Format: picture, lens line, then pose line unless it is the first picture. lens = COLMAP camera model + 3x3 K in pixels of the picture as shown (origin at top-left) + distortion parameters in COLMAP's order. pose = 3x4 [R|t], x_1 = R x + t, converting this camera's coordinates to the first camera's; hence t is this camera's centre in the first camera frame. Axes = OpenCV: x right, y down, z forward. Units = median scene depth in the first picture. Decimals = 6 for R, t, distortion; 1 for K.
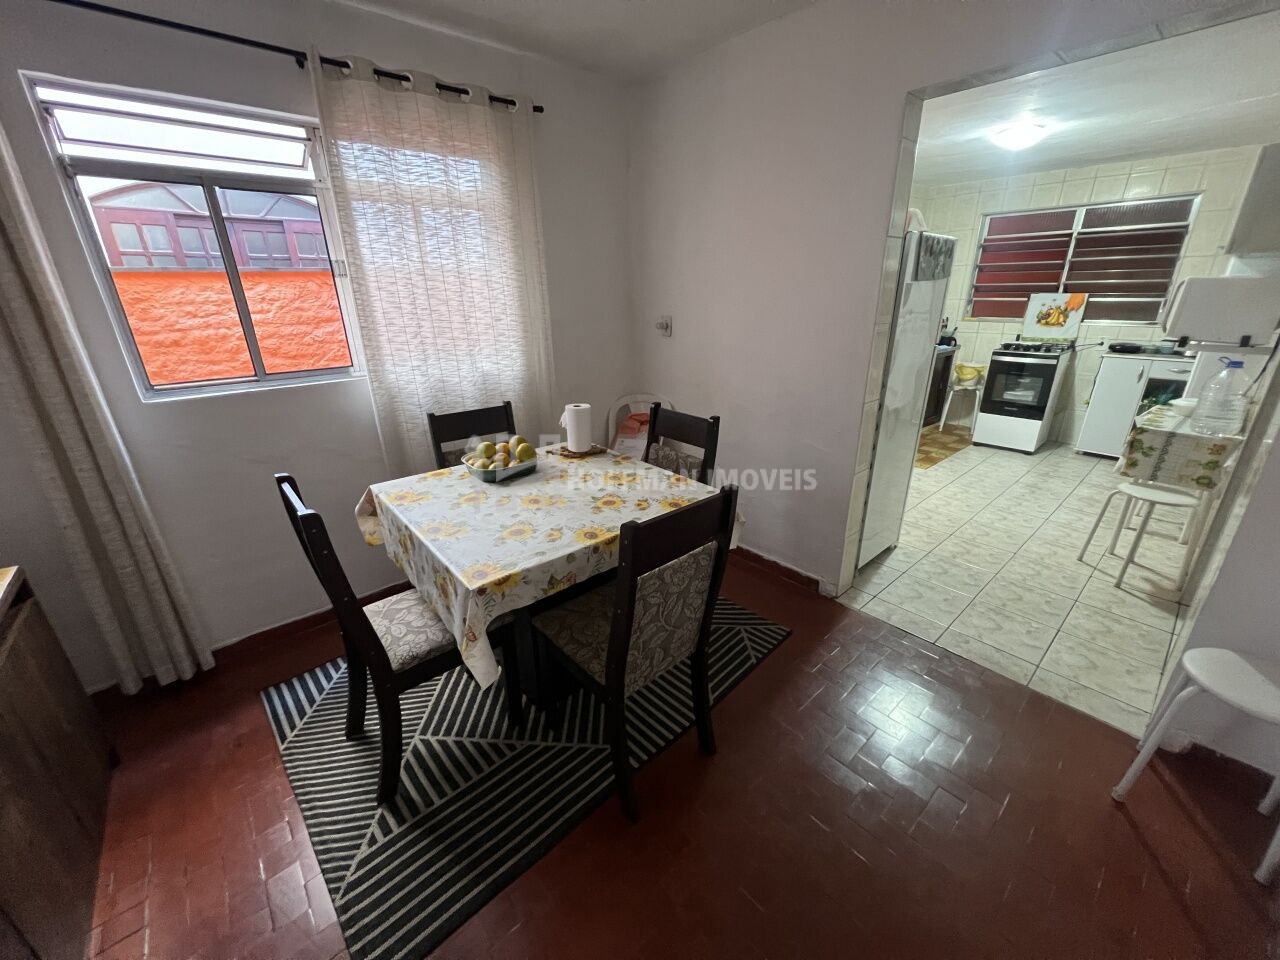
lens RADIAL K [[510.1, 0, 642.6], [0, 510.1, 477.4], [0, 0, 1]] dist [-0.002028, 0.000364]
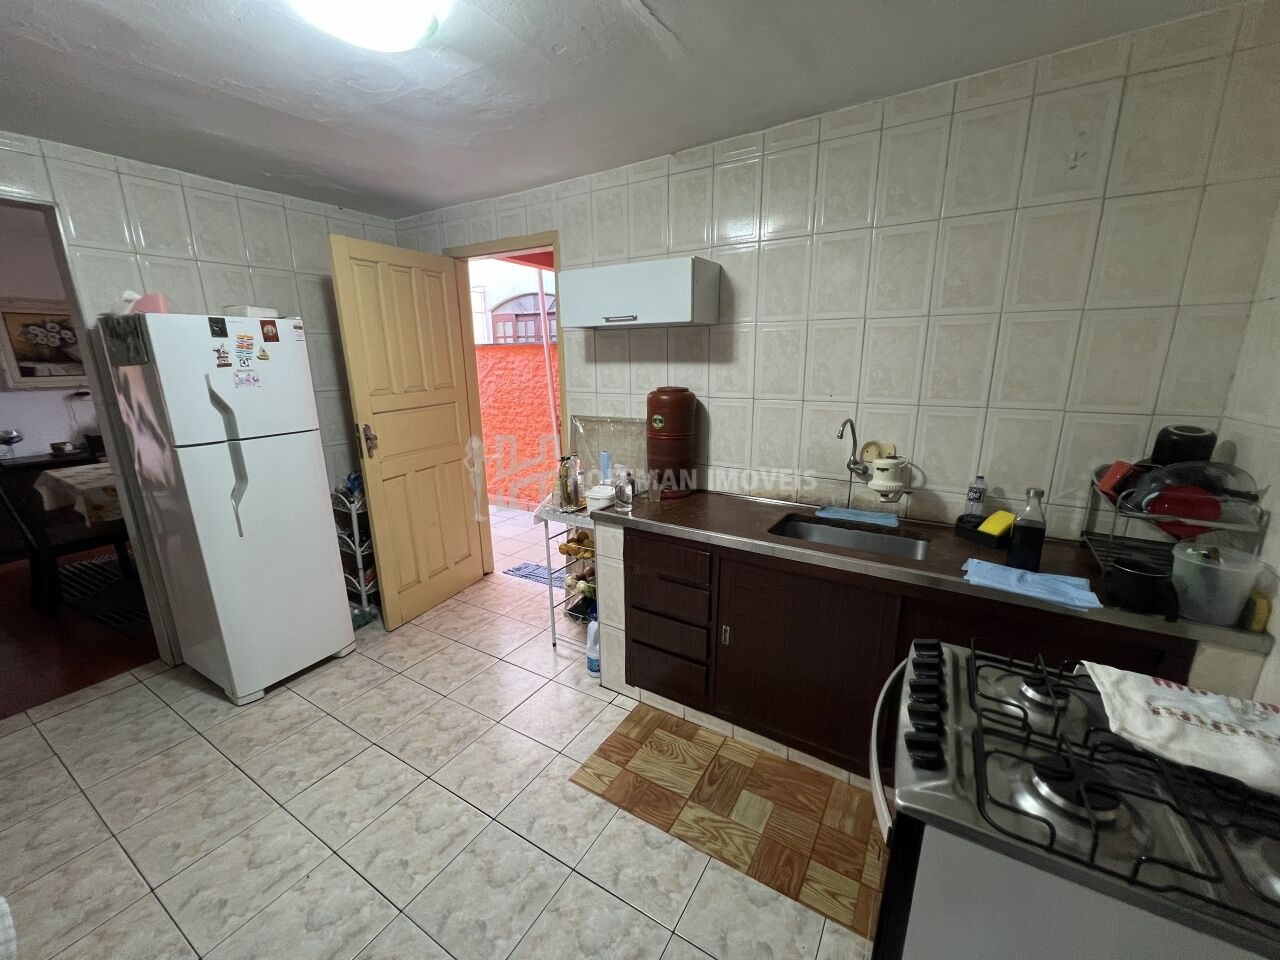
lens RADIAL K [[510.1, 0, 640.5], [0, 510.1, 480.8], [0, 0, 1]] dist [-0.002028, 0.000364]
pose [[0.302698, 0.238412, -0.922786, 0.906725], [-0.326718, 0.935499, 0.134525, -0.328728], [0.895338, 0.260770, 0.361067, 0.828257]]
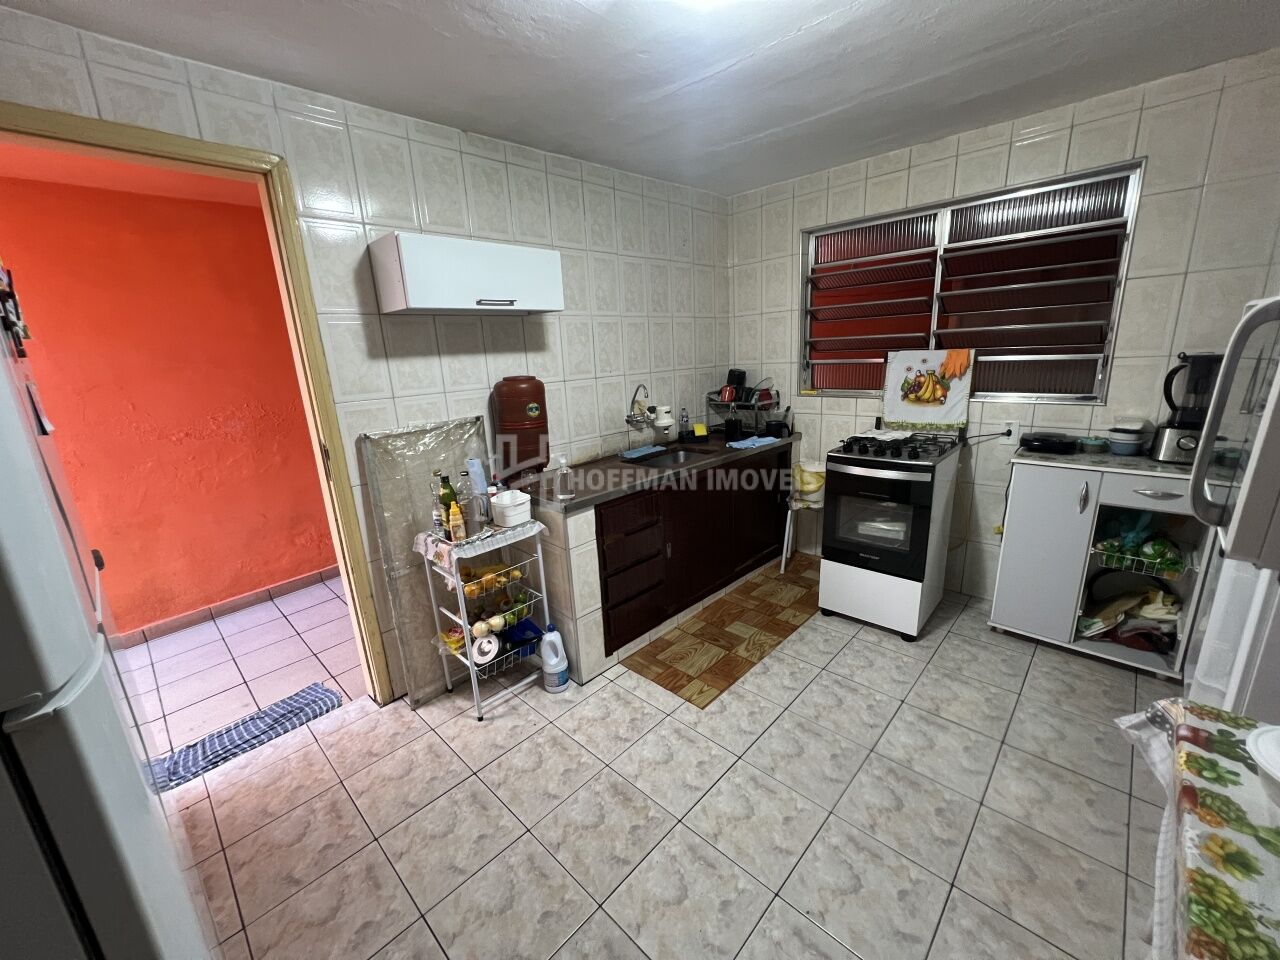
lens RADIAL K [[510.1, 0, 641.7], [0, 510.1, 479.0], [0, 0, 1]] dist [-0.002028, 0.000364]
pose [[0.995523, -0.053441, 0.077963, 0.468486], [0.061347, 0.992807, -0.102818, -0.187472], [-0.071907, 0.107141, 0.991640, 0.493590]]
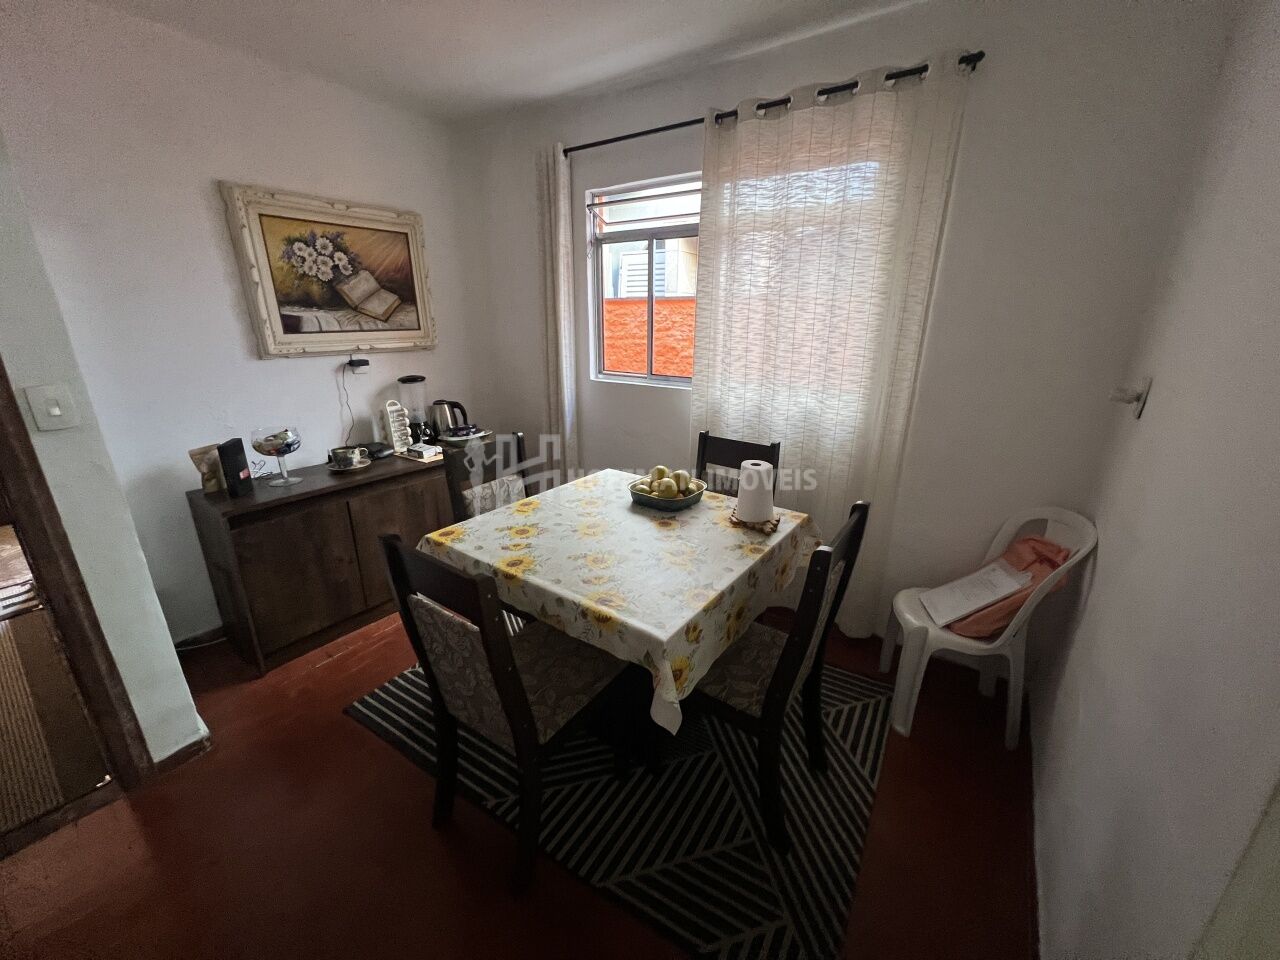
lens RADIAL K [[510.1, 0, 642.4], [0, 510.1, 479.6], [0, 0, 1]] dist [-0.002028, 0.000364]
pose [[0.240628, 0.315006, -0.918079, 0.285123], [-0.347281, 0.911197, 0.221623, -0.118418], [0.906363, 0.265503, 0.328655, 0.302081]]
